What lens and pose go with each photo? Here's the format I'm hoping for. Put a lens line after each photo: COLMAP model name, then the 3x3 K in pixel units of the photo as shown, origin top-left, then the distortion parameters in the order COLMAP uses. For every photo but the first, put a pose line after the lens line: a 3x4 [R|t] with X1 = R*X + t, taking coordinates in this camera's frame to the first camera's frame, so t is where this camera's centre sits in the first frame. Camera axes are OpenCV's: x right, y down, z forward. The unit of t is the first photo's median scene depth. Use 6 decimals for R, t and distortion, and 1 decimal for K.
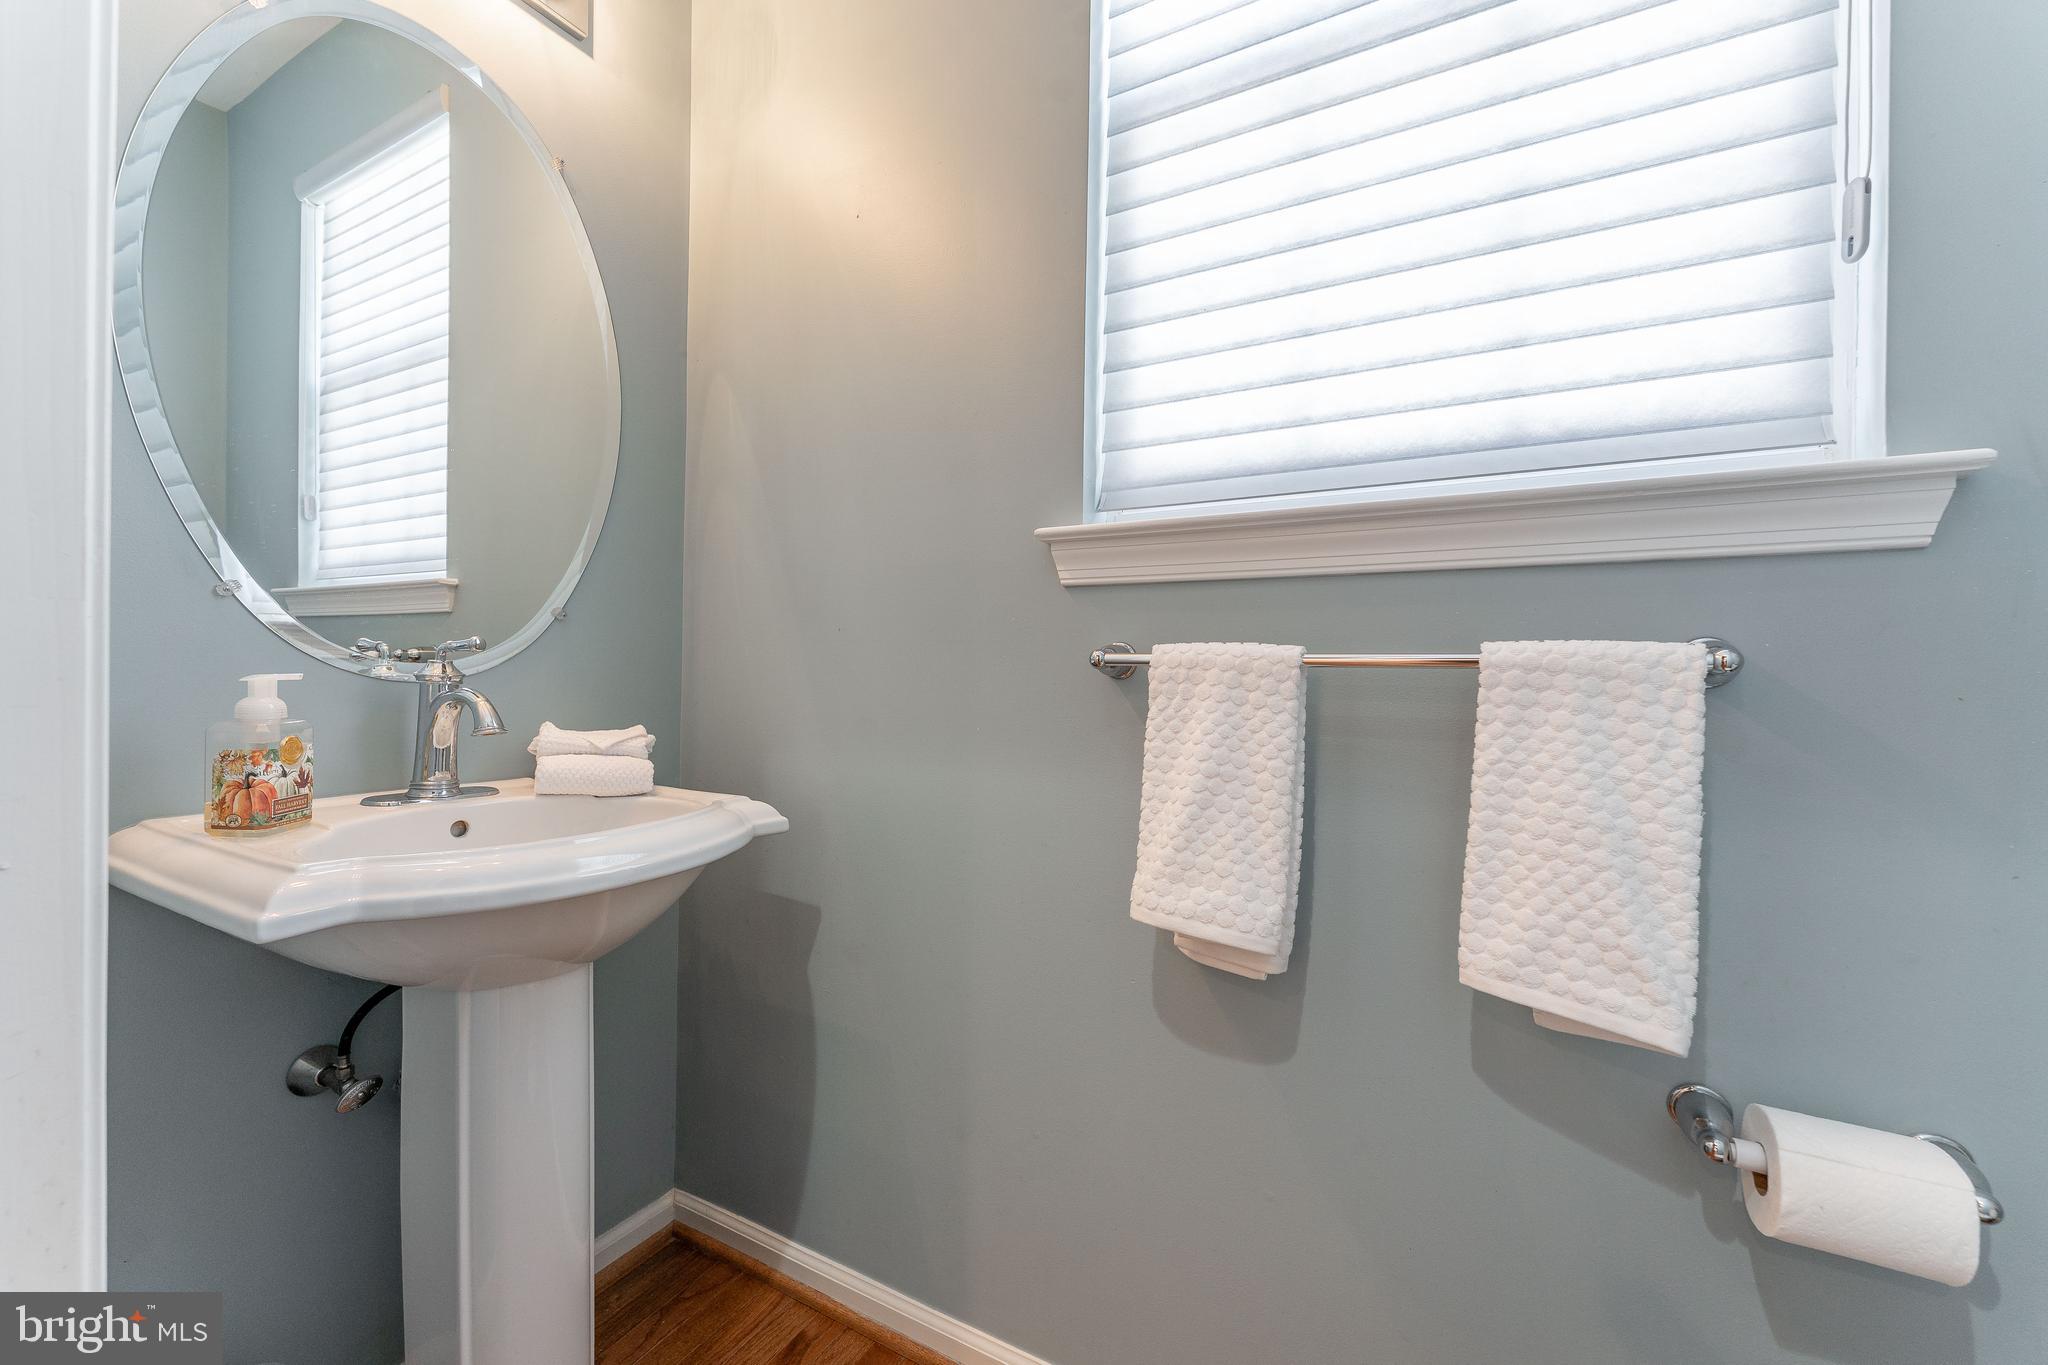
lens RADIAL K [[828.8, 0, 1015.8], [0, 828.8, 687.8], [0, 0, 1]] dist [-0.001239, -0.000301]
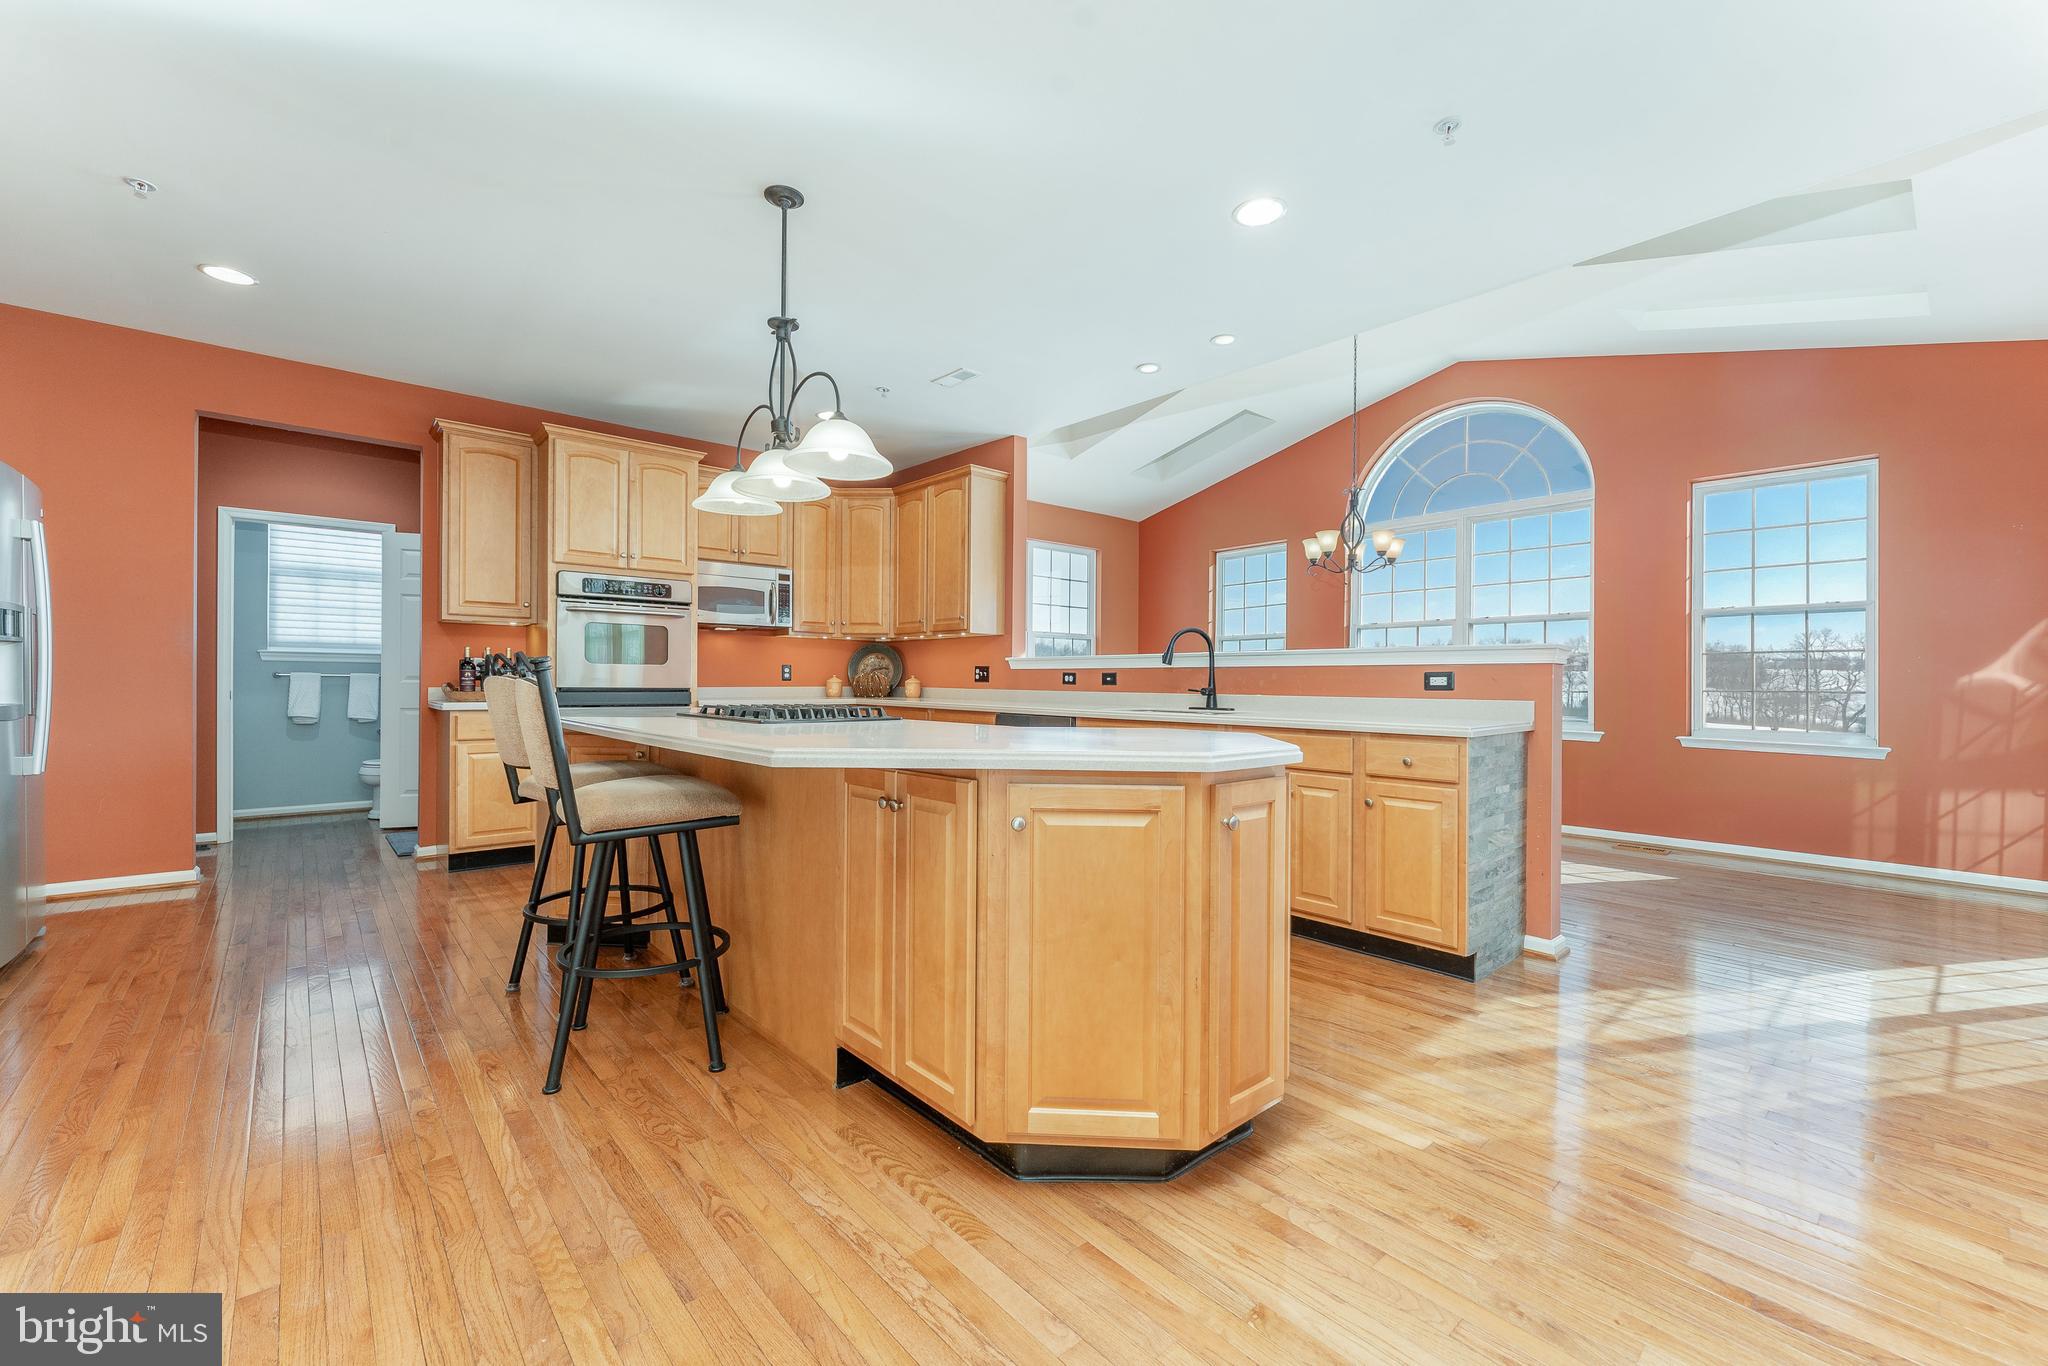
lens RADIAL K [[829.7, 0, 1016.3], [0, 829.7, 683.8], [0, 0, 1]] dist [-0.000730, -0.000613]
pose [[0.337351, -0.013169, 0.941287, -3.721828], [0.001690, 0.999909, 0.013384, -0.031173], [-0.941377, -0.002925, 0.337343, -6.006762]]
